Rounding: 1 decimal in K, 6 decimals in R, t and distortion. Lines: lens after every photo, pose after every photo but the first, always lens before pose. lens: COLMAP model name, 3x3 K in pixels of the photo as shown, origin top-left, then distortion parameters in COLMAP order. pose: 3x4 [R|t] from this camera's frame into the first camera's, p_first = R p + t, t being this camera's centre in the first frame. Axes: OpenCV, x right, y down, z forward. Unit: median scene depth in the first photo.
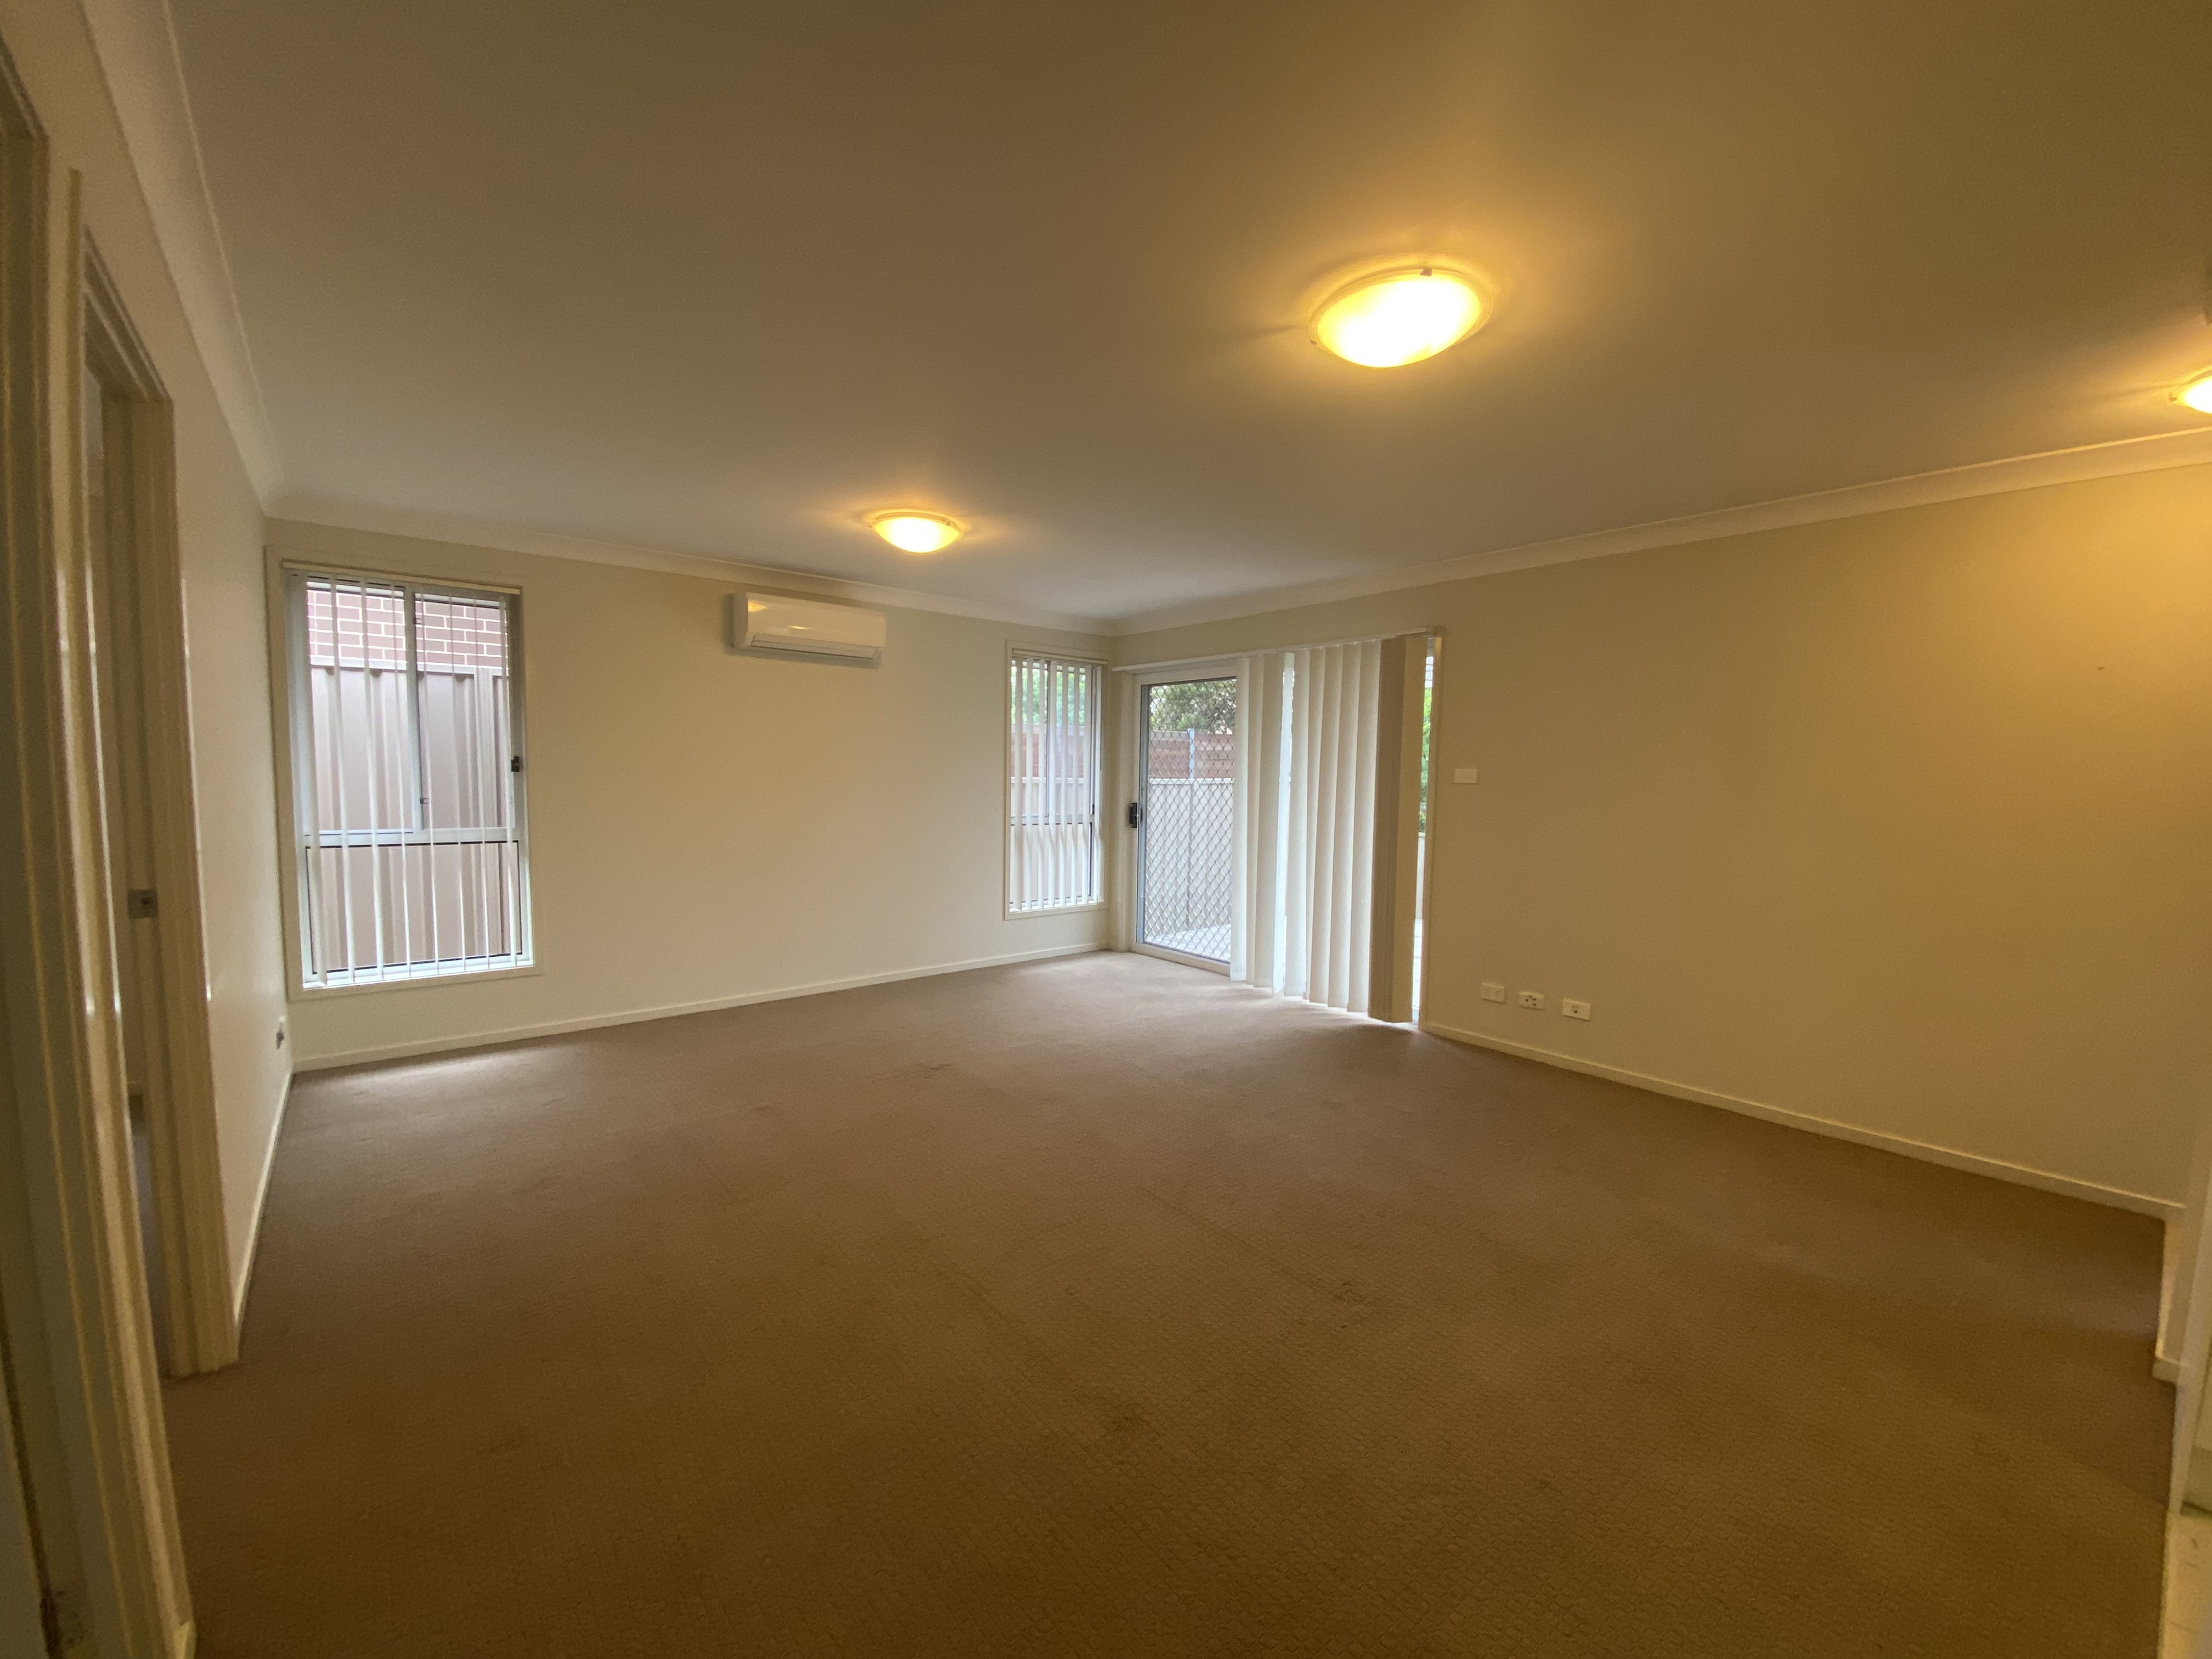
lens RADIAL K [[898.6, 0, 1106.0], [0, 898.6, 829.5], [0, 0, 1]] dist [-0.000100, -0.000162]
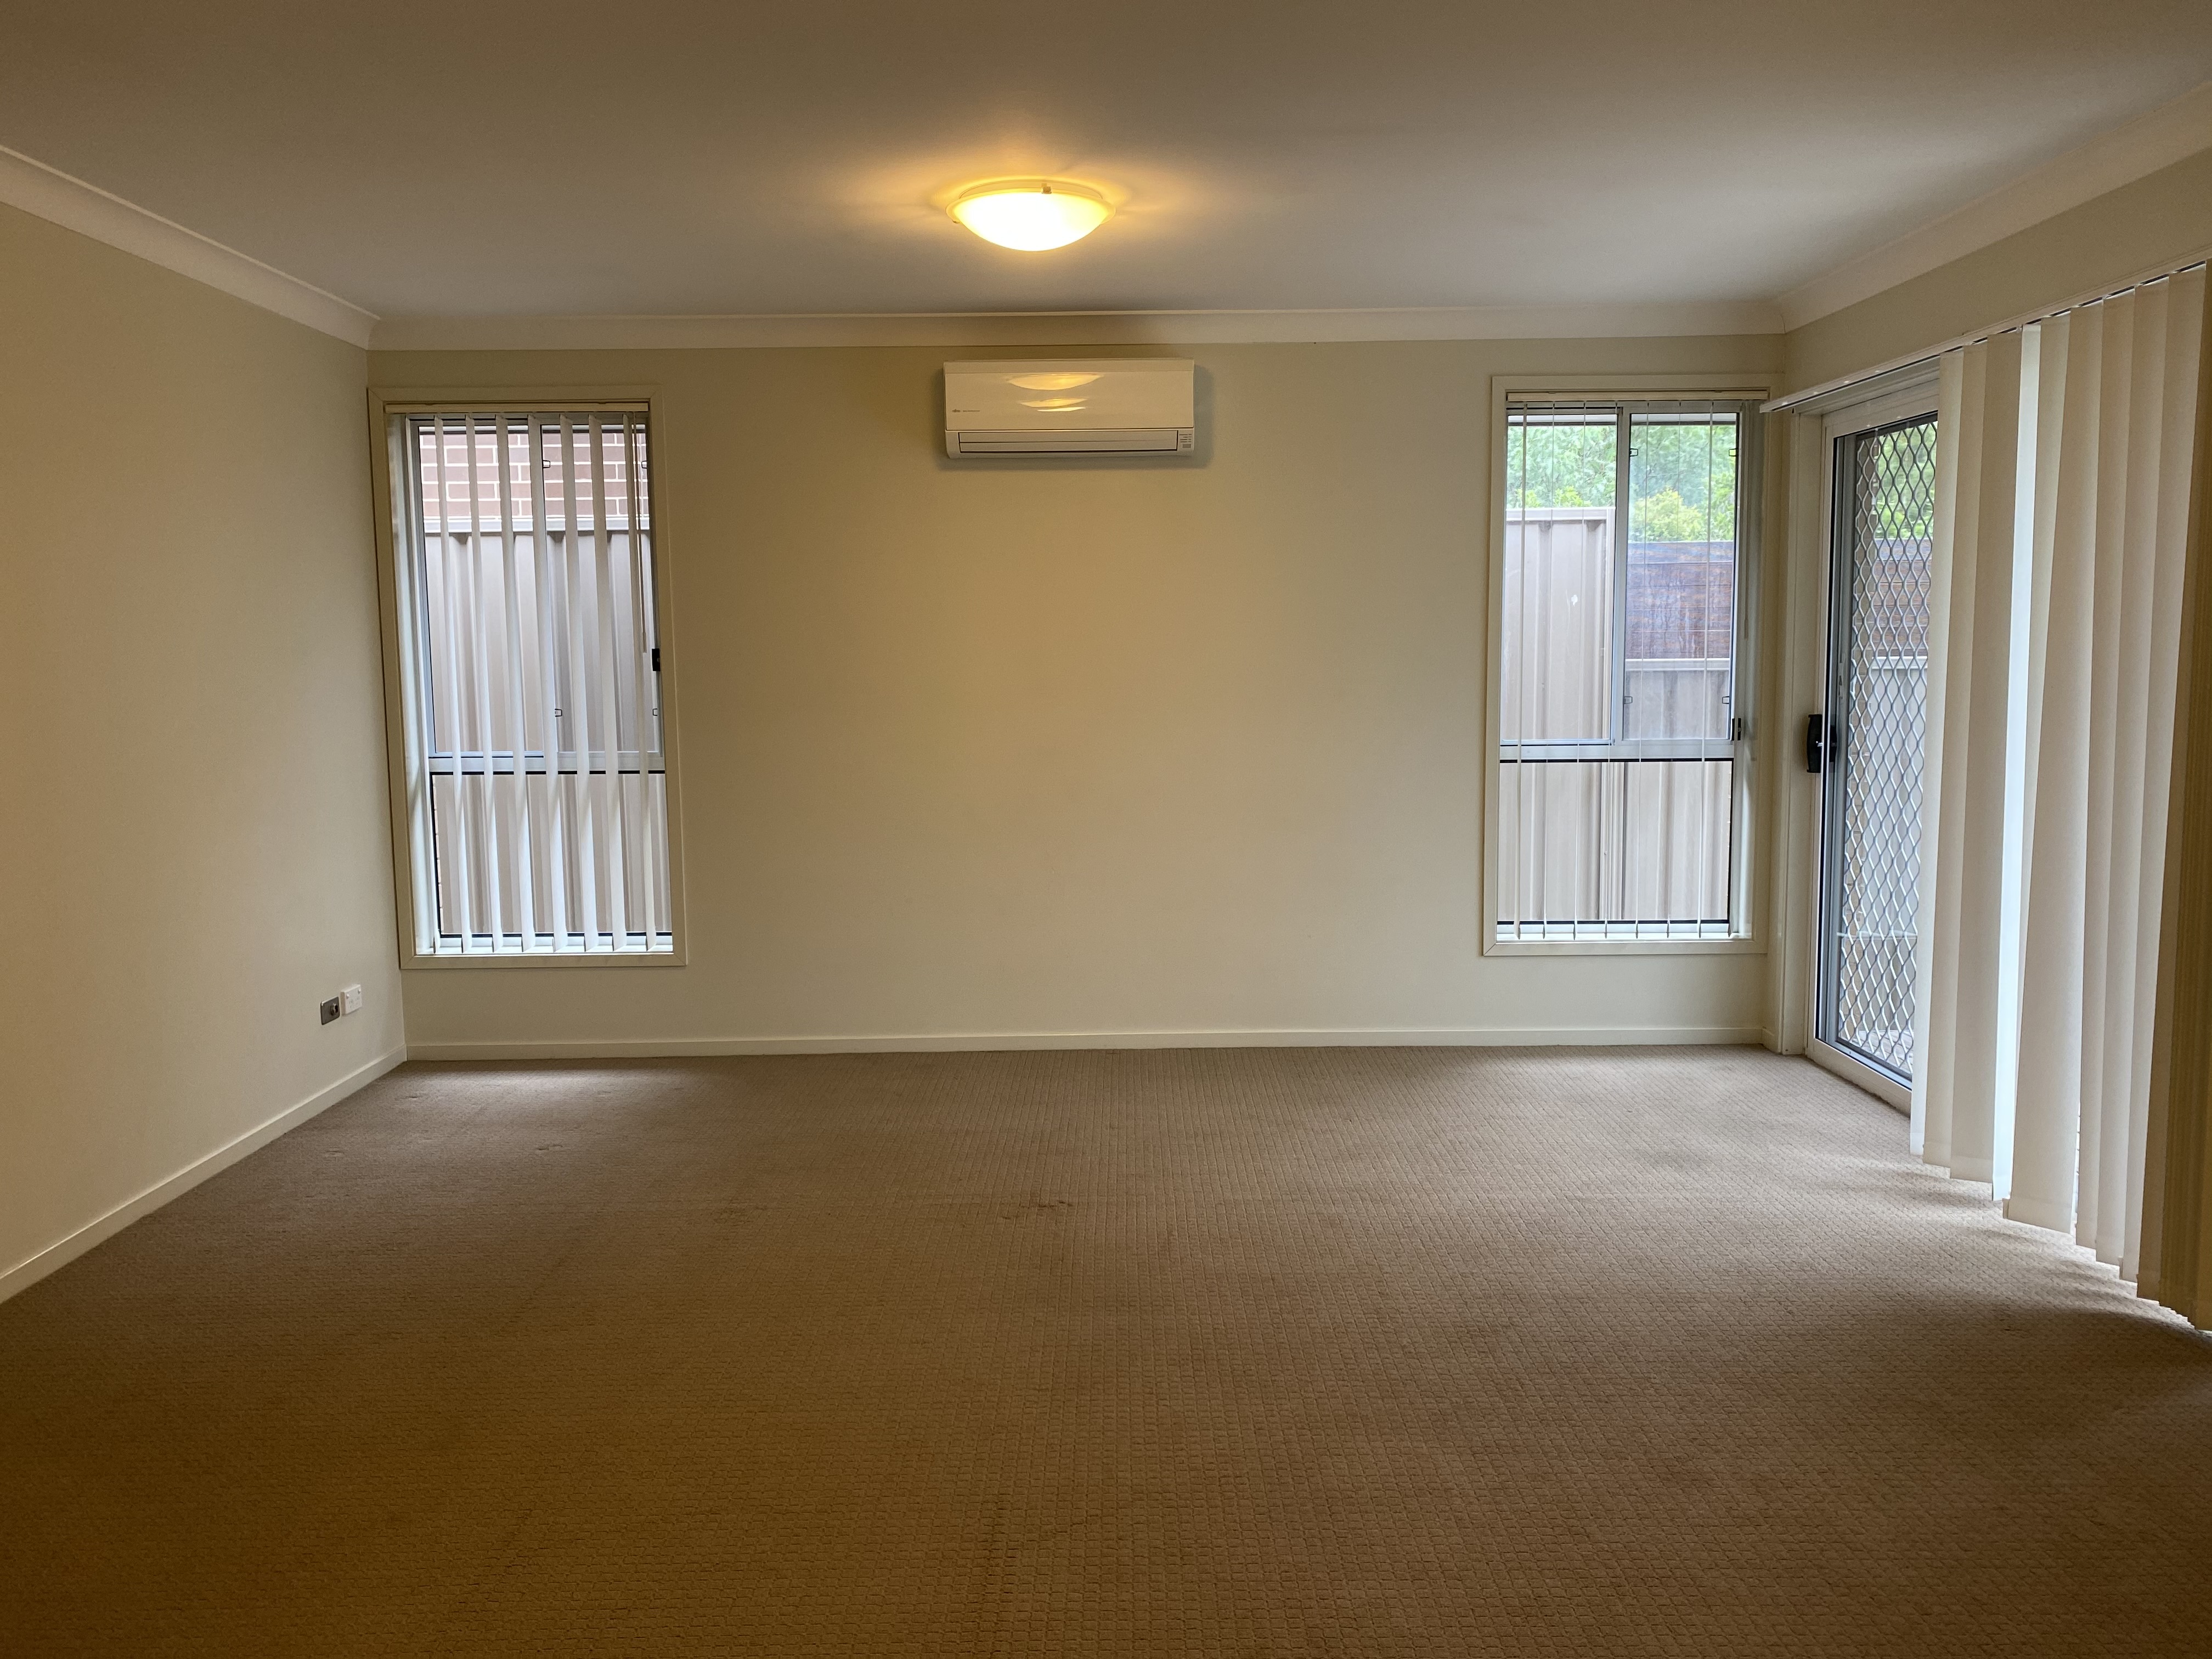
lens RADIAL K [[1718.0, 0, 1101.1], [0, 1718.0, 801.1], [0, 0, 1]] dist [0.126737, -0.281630]
pose [[0.763441, 0.031737, -0.645097, 0.411847], [-0.019286, 0.999467, 0.026346, -0.004533], [0.645589, -0.007672, 0.763646, 0.187378]]
